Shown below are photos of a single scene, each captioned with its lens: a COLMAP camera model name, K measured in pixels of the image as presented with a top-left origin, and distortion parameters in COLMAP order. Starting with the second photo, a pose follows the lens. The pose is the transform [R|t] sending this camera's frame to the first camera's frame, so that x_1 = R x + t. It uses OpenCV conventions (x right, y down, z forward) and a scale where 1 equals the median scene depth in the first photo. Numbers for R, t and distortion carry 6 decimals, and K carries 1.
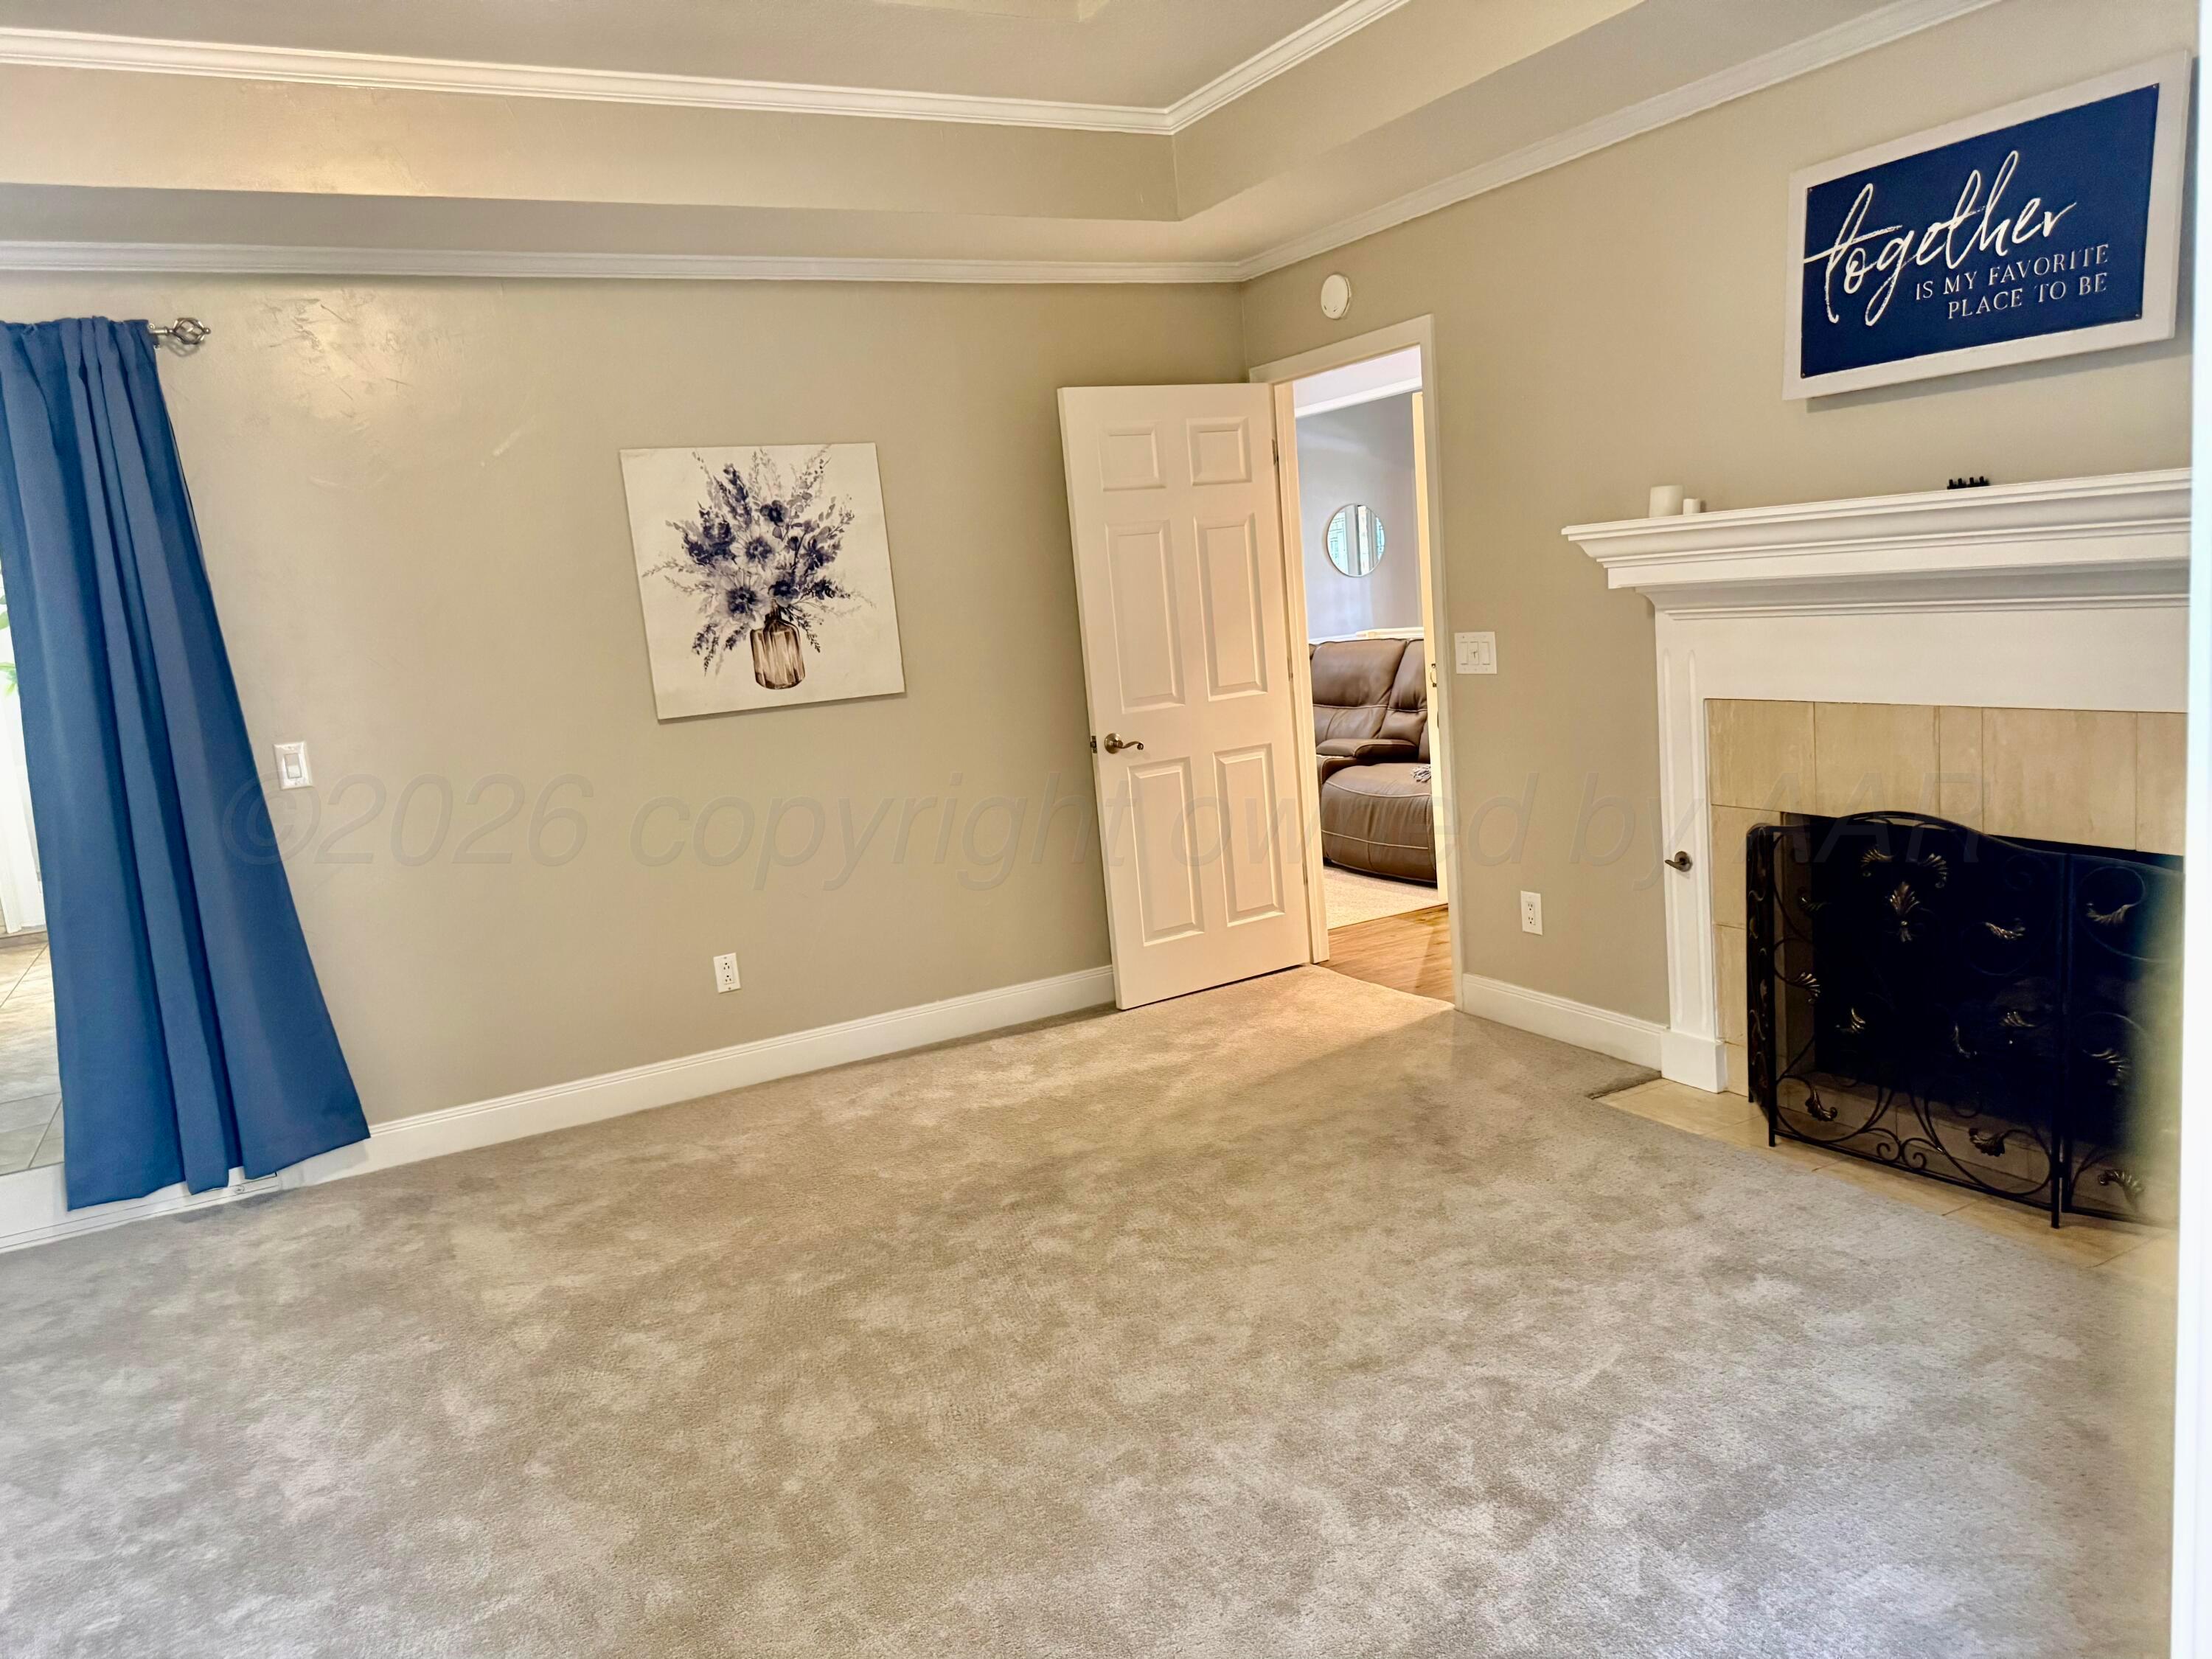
lens RADIAL K [[1545.9, 0, 1112.8], [0, 1545.9, 839.8], [0, 0, 1]] dist [0.007522, -0.013883]
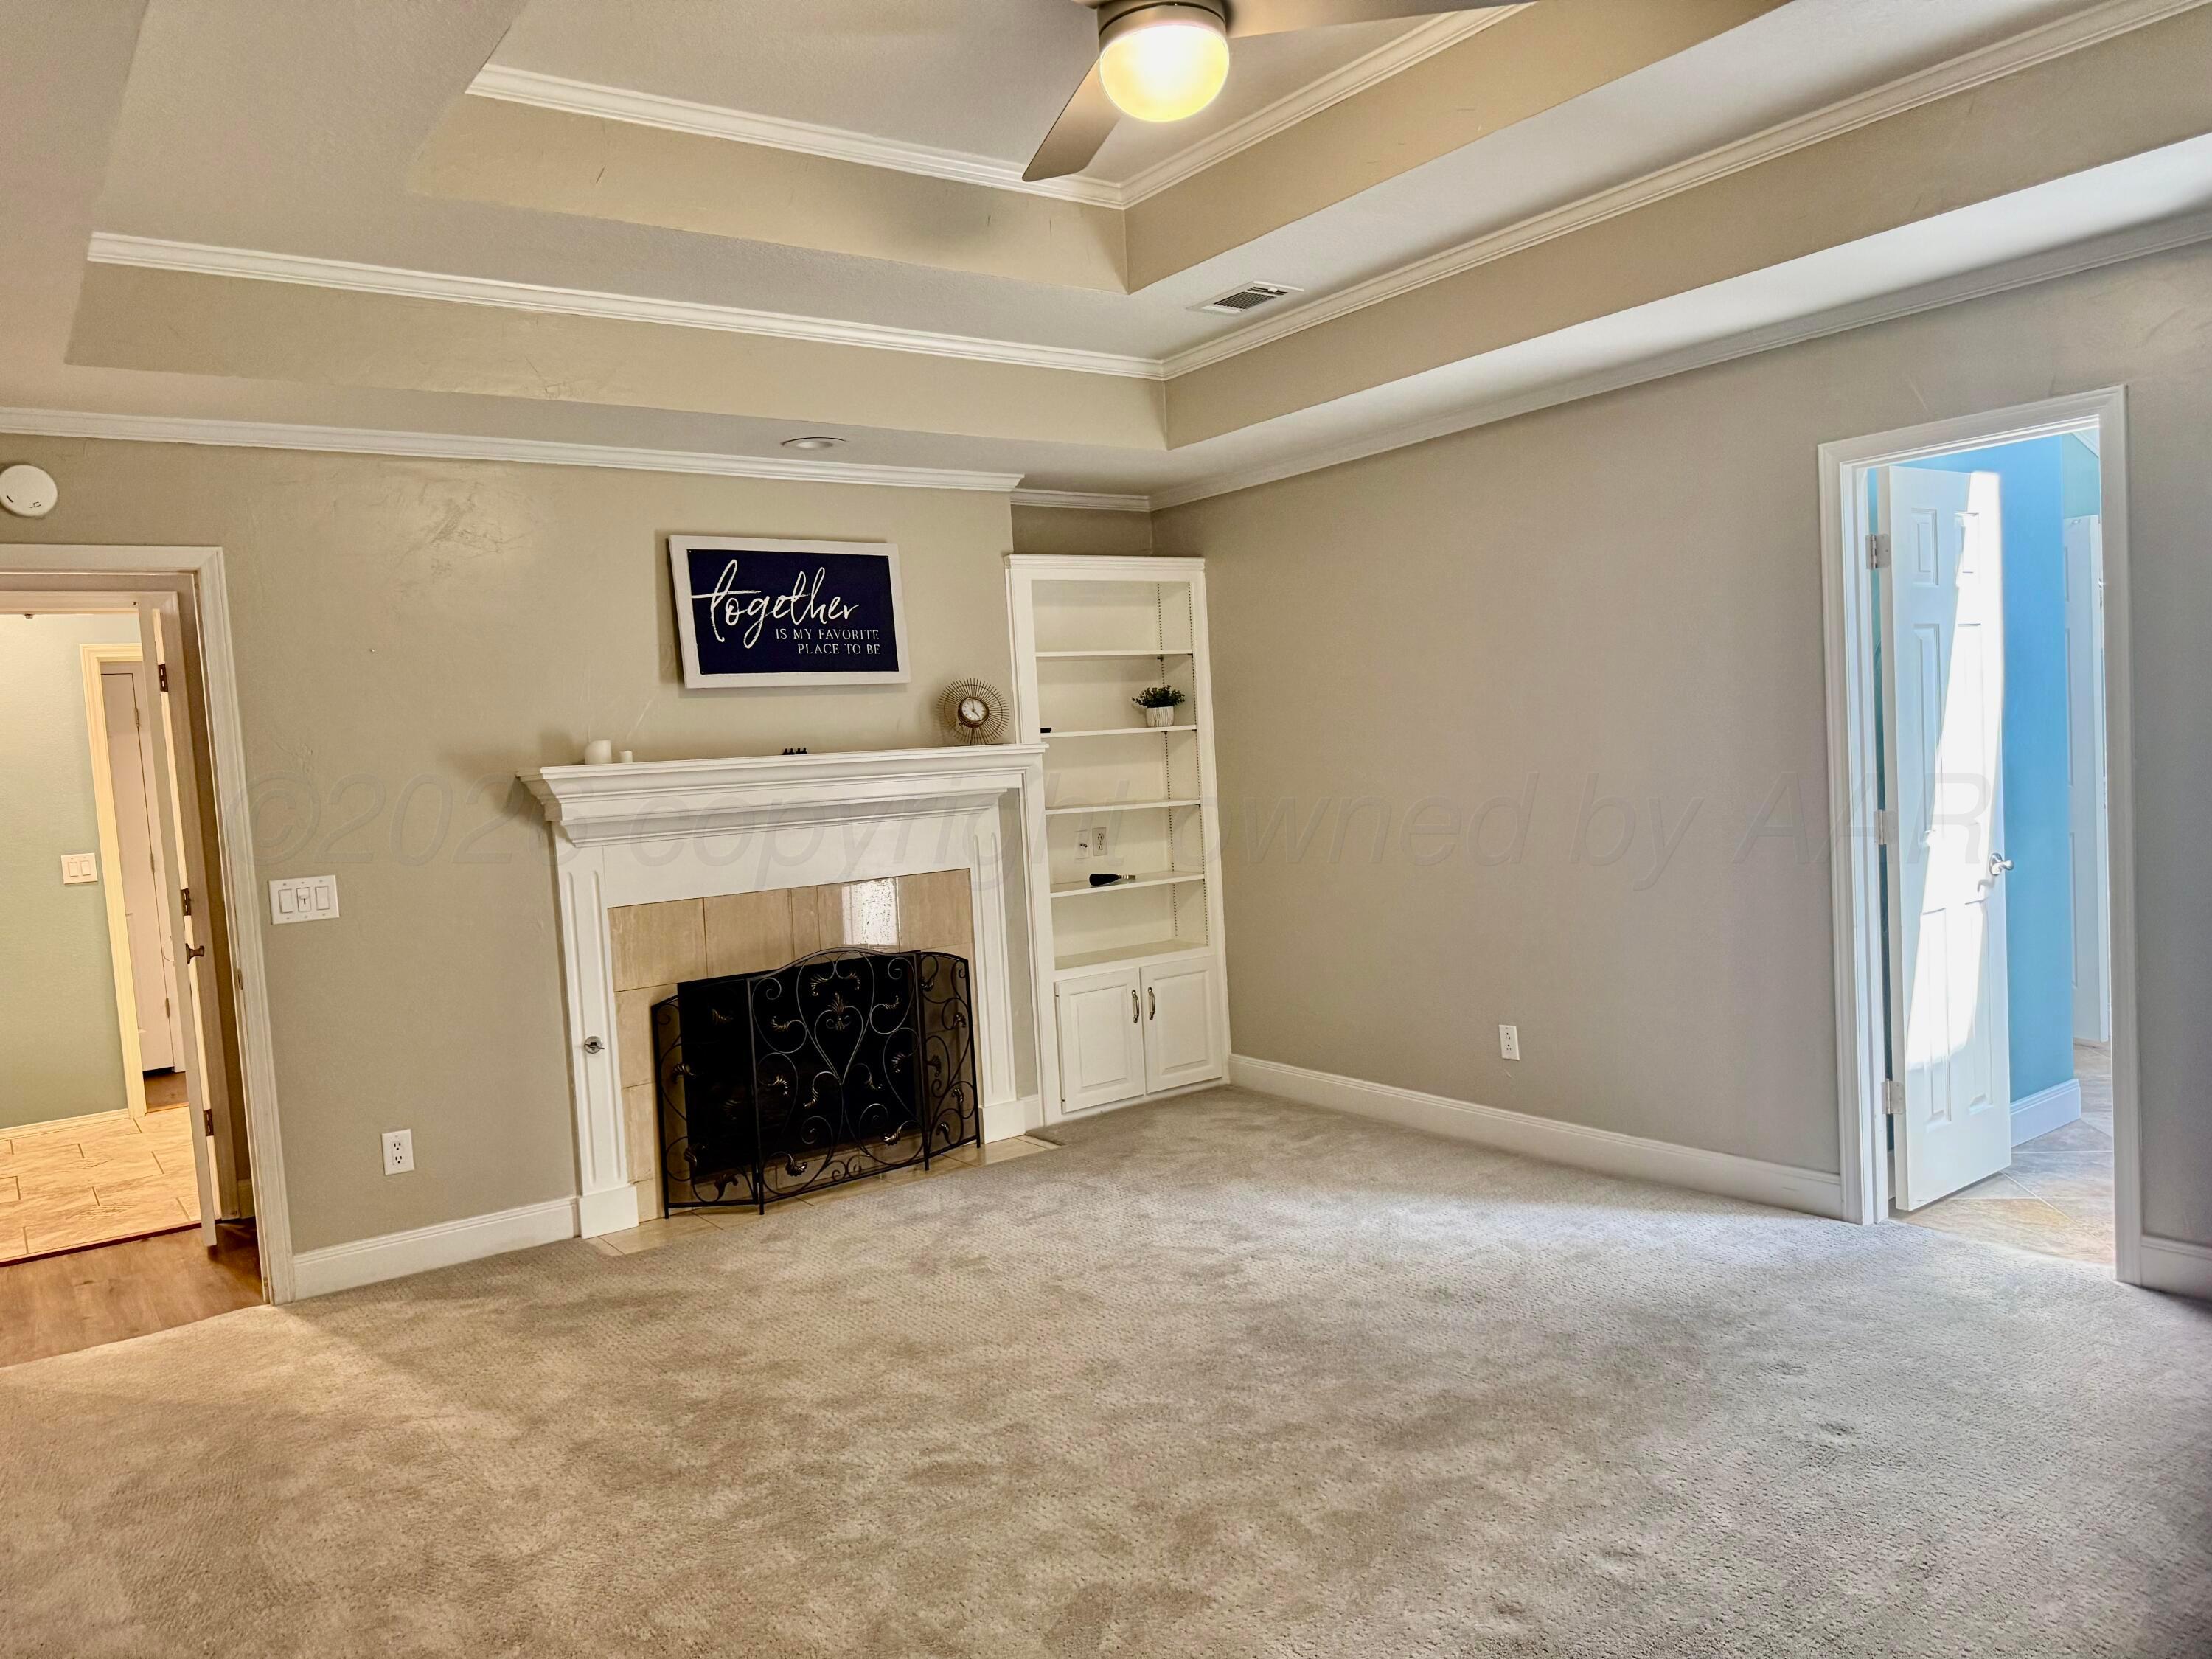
lens RADIAL K [[1545.9, 0, 1111.1], [0, 1545.9, 825.2], [0, 0, 1]] dist [0.007522, -0.013883]
pose [[-0.121684, 0.039636, 0.991777, -1.107473], [0.226473, 0.973954, -0.011137, -0.060419], [-0.966387, 0.223255, -0.127491, 0.901059]]
